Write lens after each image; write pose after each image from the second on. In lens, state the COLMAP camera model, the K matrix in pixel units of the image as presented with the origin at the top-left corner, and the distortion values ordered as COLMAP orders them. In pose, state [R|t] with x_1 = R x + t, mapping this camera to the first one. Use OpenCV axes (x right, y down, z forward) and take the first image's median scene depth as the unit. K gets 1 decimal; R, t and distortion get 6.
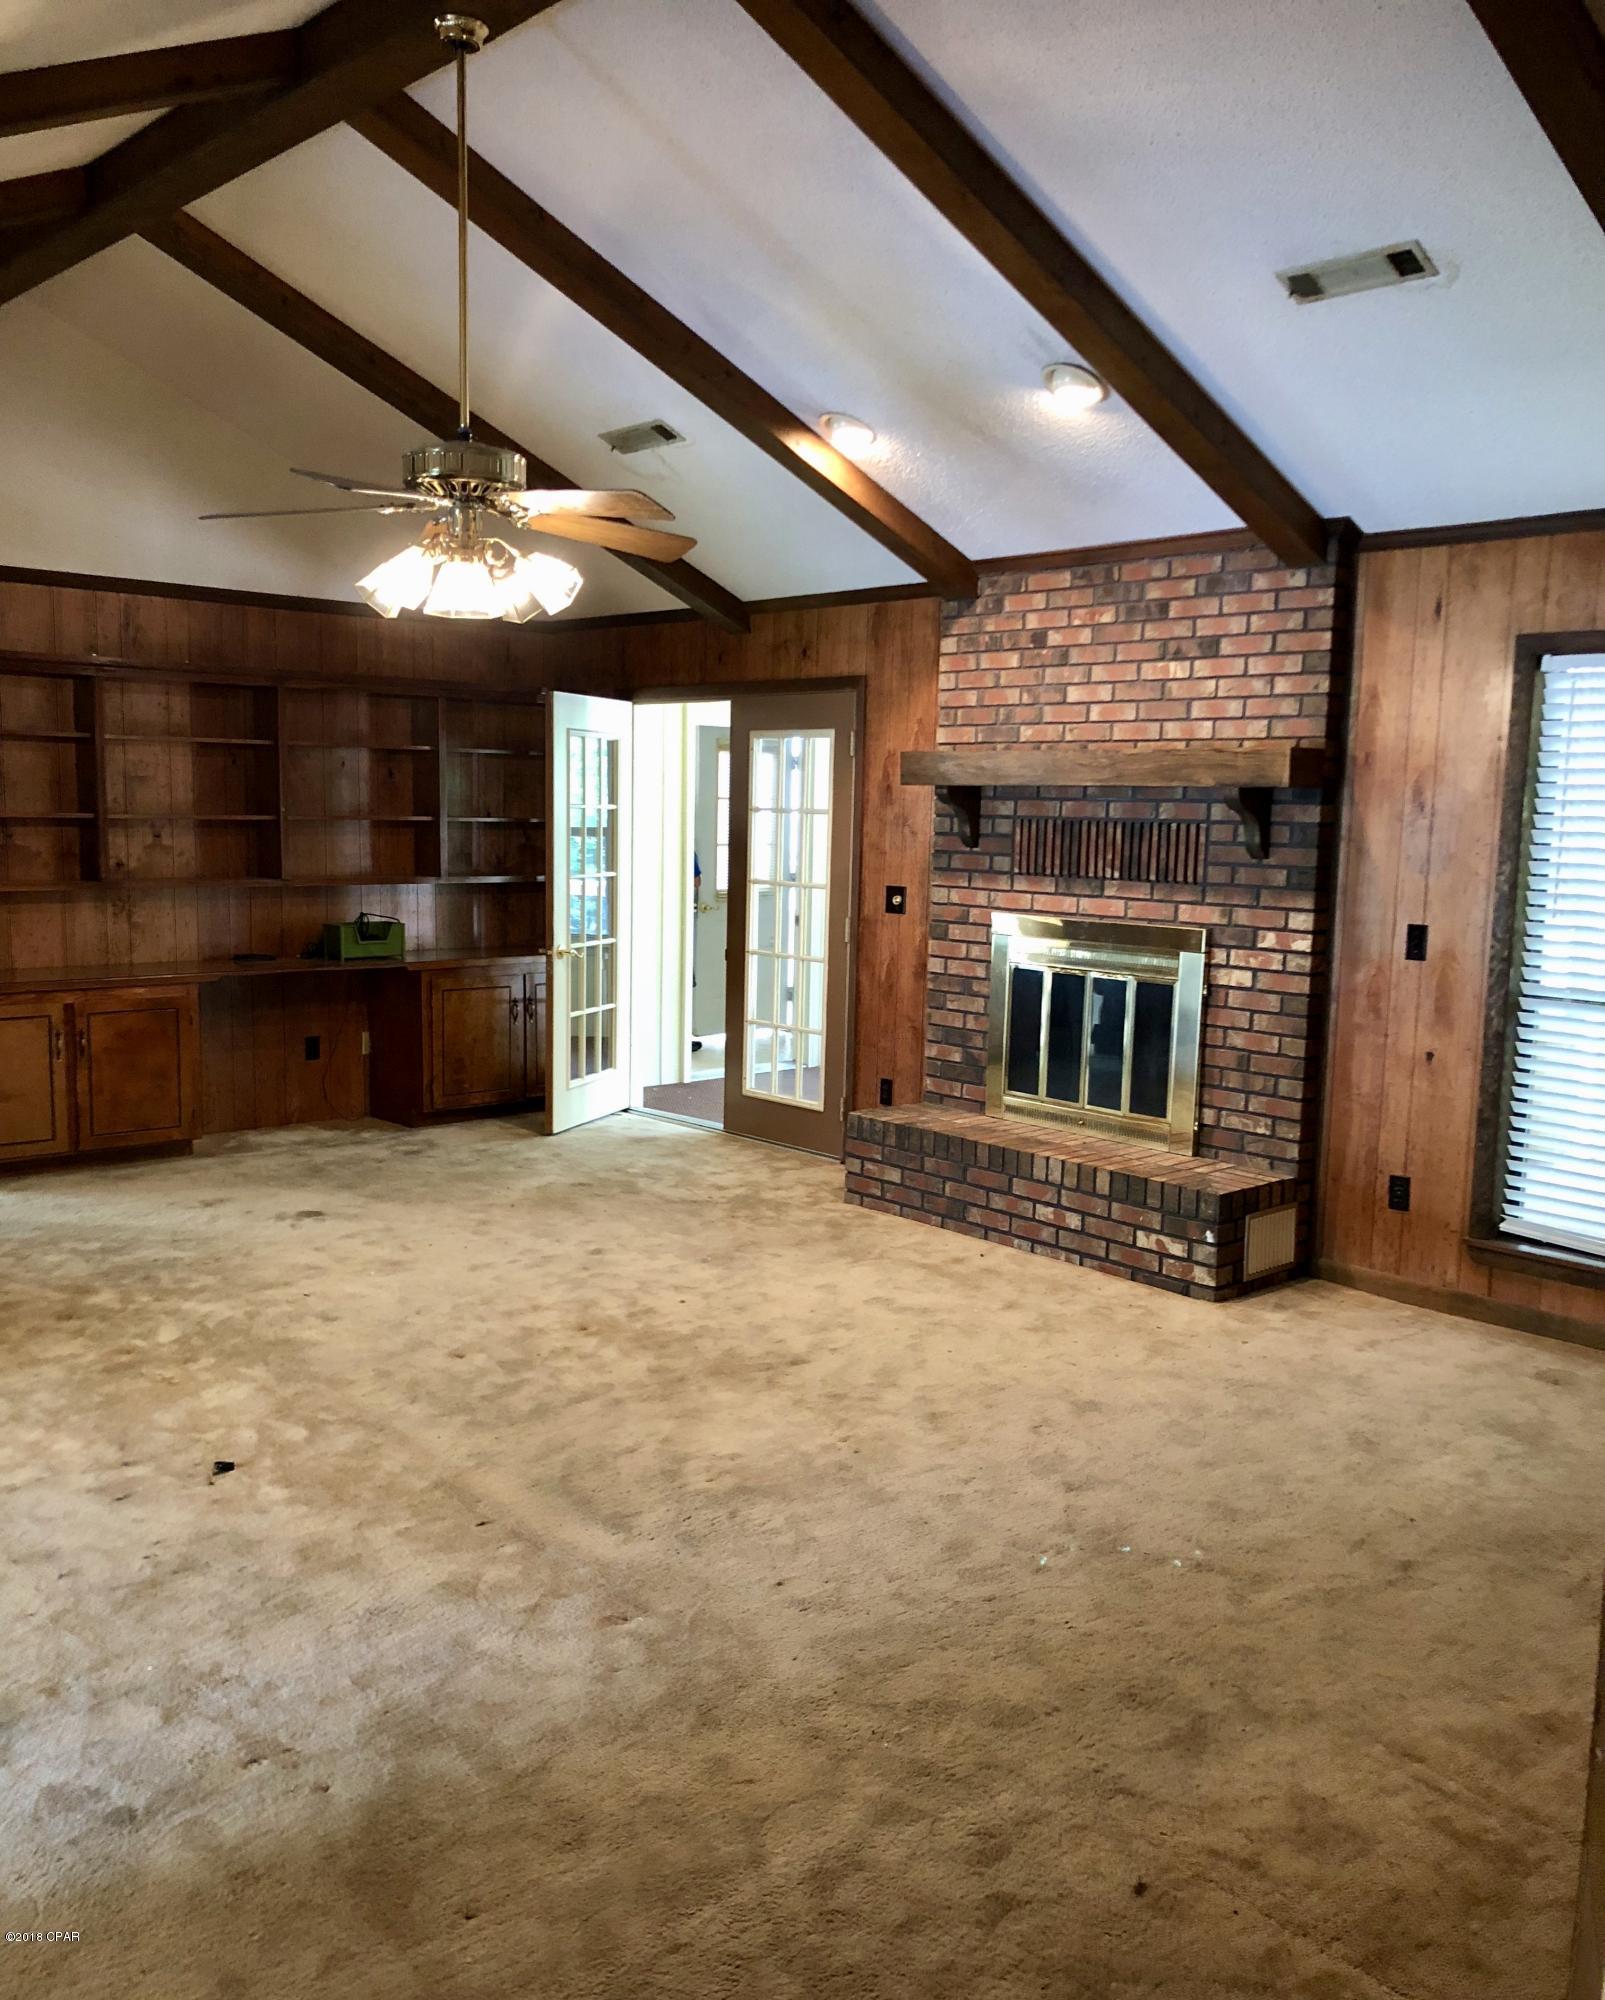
lens RADIAL K [[1724.9, 0, 804.4], [0, 1724.9, 1056.5], [0, 0, 1]] dist [0.008638, -0.024117]
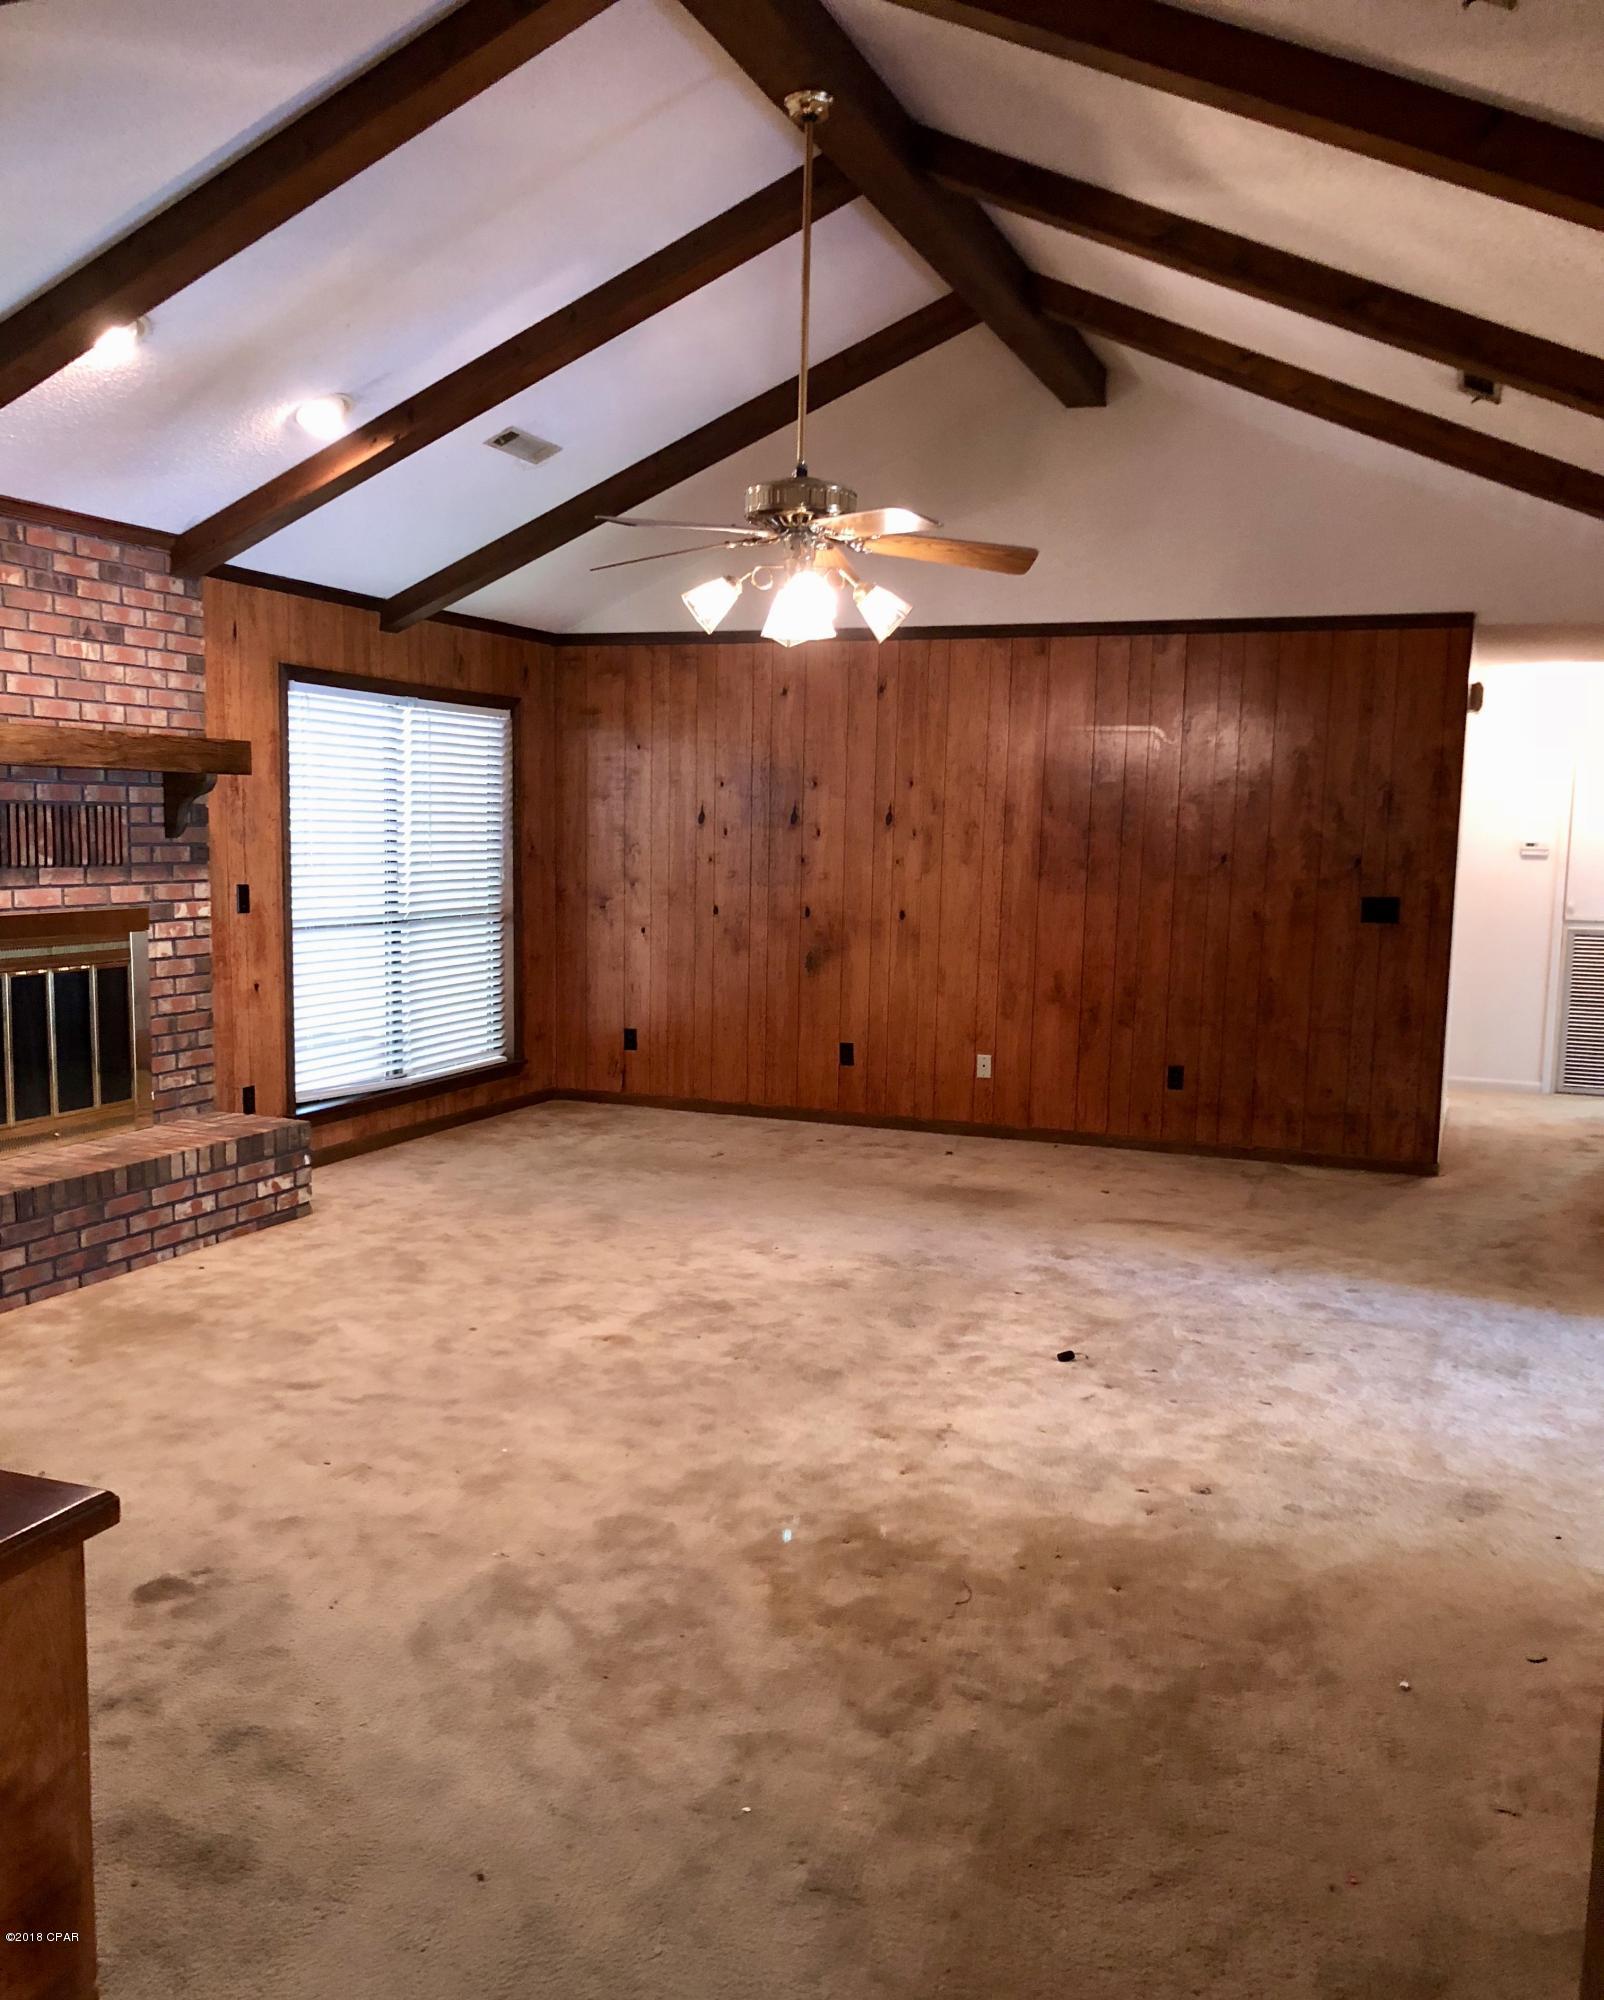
lens RADIAL K [[1721.1, 0, 801.7], [0, 1721.1, 1032.3], [0, 0, 1]] dist [0.010541, -0.015931]
pose [[-0.449813, -0.139777, 0.882117, -0.887901], [0.100435, 0.973496, 0.205471, -0.176903], [-0.887458, 0.181019, -0.423852, 1.119818]]
